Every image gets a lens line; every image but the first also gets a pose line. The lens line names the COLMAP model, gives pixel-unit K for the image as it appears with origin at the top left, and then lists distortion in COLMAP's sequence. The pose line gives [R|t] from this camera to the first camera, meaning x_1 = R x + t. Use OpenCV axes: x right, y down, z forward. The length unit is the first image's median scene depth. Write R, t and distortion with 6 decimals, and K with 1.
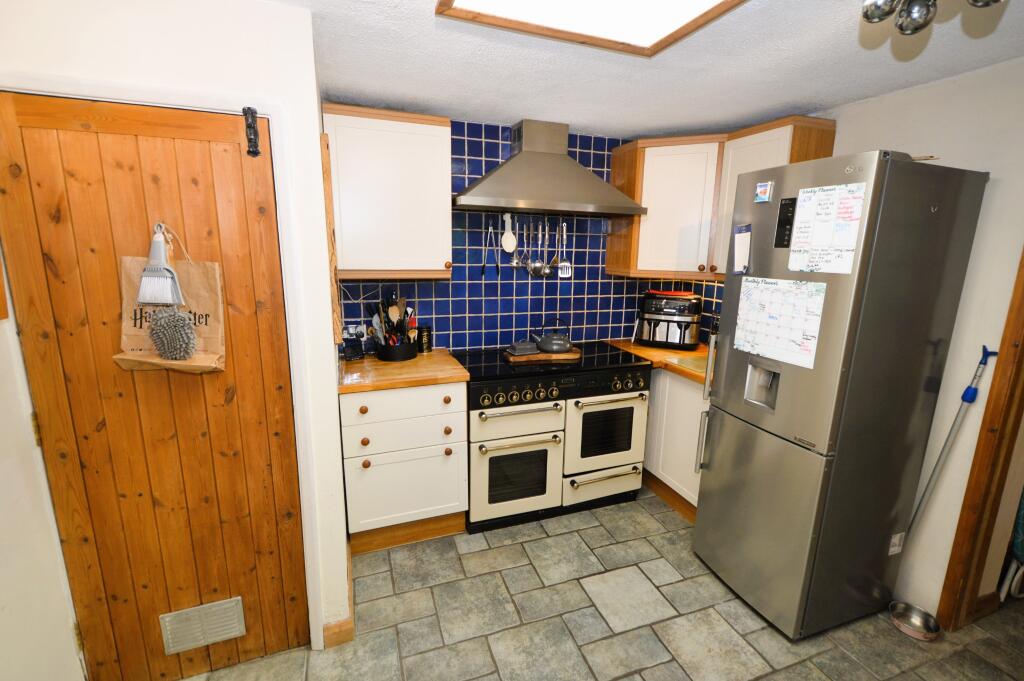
lens RADIAL K [[448.8, 0, 513.2], [0, 448.8, 336.5], [0, 0, 1]] dist [-0.001551, -0.000844]
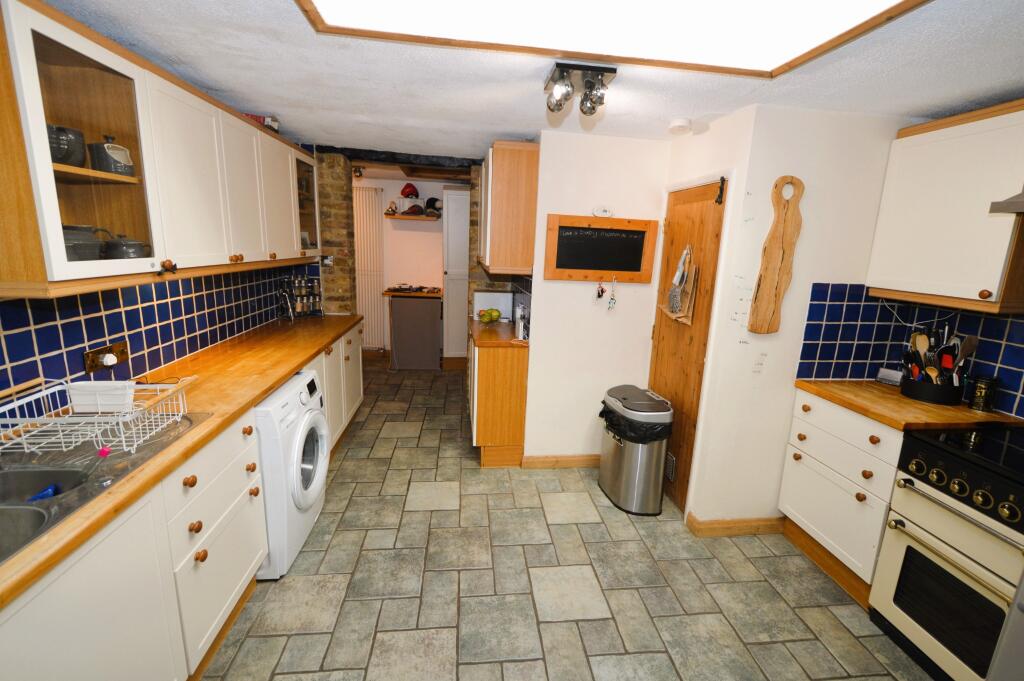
lens RADIAL K [[448.8, 0, 514.5], [0, 448.8, 339.8], [0, 0, 1]] dist [-0.001551, -0.000844]
pose [[-0.239779, 0.178564, -0.954265, 0.809537], [-0.232735, 0.943704, 0.235067, -0.083174], [0.942518, 0.278455, -0.184722, 0.442356]]
